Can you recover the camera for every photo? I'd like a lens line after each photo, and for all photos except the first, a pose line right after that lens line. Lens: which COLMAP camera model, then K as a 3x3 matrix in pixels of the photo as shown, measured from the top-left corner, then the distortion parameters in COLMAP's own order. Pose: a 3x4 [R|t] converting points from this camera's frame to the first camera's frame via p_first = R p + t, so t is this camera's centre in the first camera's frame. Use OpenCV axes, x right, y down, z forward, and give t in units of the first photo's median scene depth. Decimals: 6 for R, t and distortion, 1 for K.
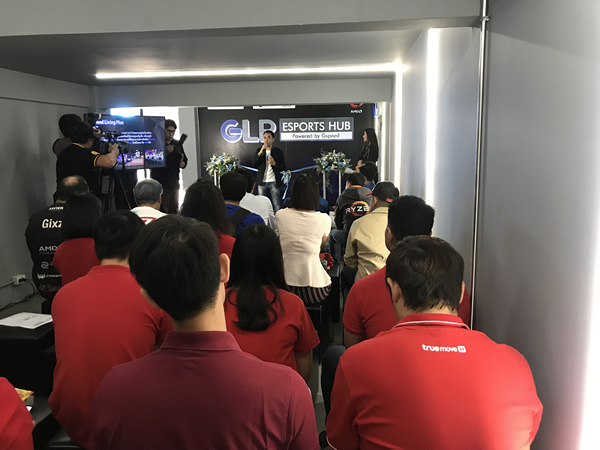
lens RADIAL K [[499.3, 0, 302.8], [0, 499.3, 228.5], [0, 0, 1]] dist [0.029790, -0.026158]
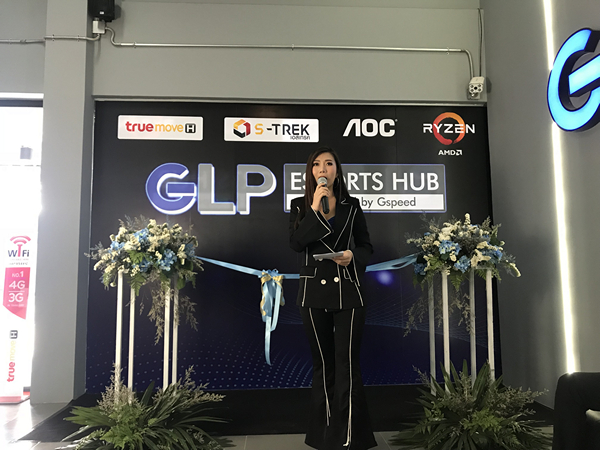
lens RADIAL K [[499.3, 0, 299.2], [0, 499.3, 226.8], [0, 0, 1]] dist [0.029790, -0.026158]
pose [[0.990316, 0.017524, 0.137720, -0.093337], [0.018887, 0.965772, -0.258705, -0.049323], [-0.137540, 0.258801, 0.956088, 0.587277]]
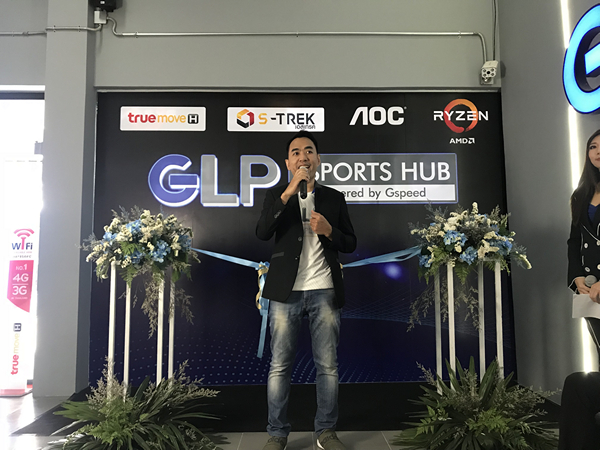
lens RADIAL K [[499.3, 0, 297.5], [0, 499.3, 226.4], [0, 0, 1]] dist [0.029790, -0.026158]
pose [[0.995734, 0.013353, 0.091303, -0.077443], [0.010185, 0.967523, -0.252576, -0.048780], [-0.091710, 0.252429, 0.963260, 0.597974]]
